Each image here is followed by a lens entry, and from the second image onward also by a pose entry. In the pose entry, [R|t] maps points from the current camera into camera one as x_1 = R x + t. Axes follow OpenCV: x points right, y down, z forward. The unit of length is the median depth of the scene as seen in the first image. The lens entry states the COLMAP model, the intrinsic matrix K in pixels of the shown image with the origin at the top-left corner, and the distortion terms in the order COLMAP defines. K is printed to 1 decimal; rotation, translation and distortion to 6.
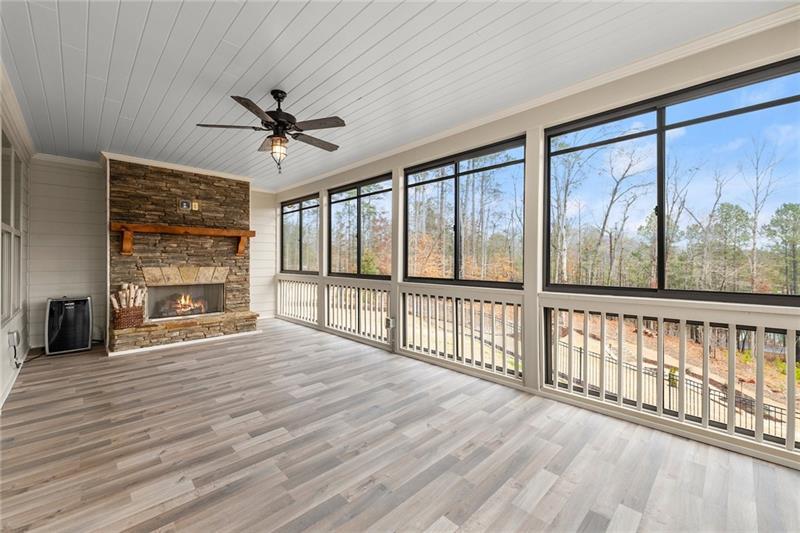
lens RADIAL K [[329.7, 0, 399.5], [0, 329.7, 259.1], [0, 0, 1]] dist [0.005518, -0.002692]
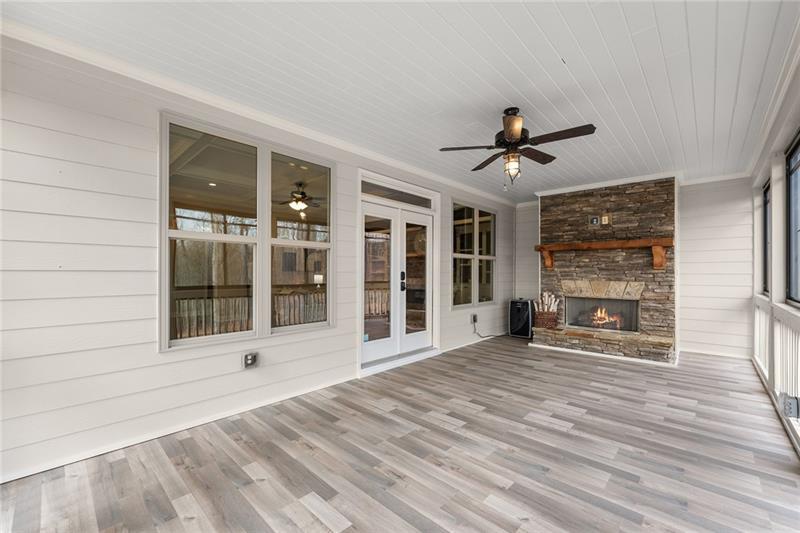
lens RADIAL K [[331.2, 0, 399.6], [0, 331.2, 273.5], [0, 0, 1]] dist [-0.002776, 0.000032]
pose [[0.039118, 0.001966, -0.999233, 0.412847], [-0.000386, 0.999998, 0.001952, -0.000597], [0.999235, 0.000309, 0.039118, 0.393832]]
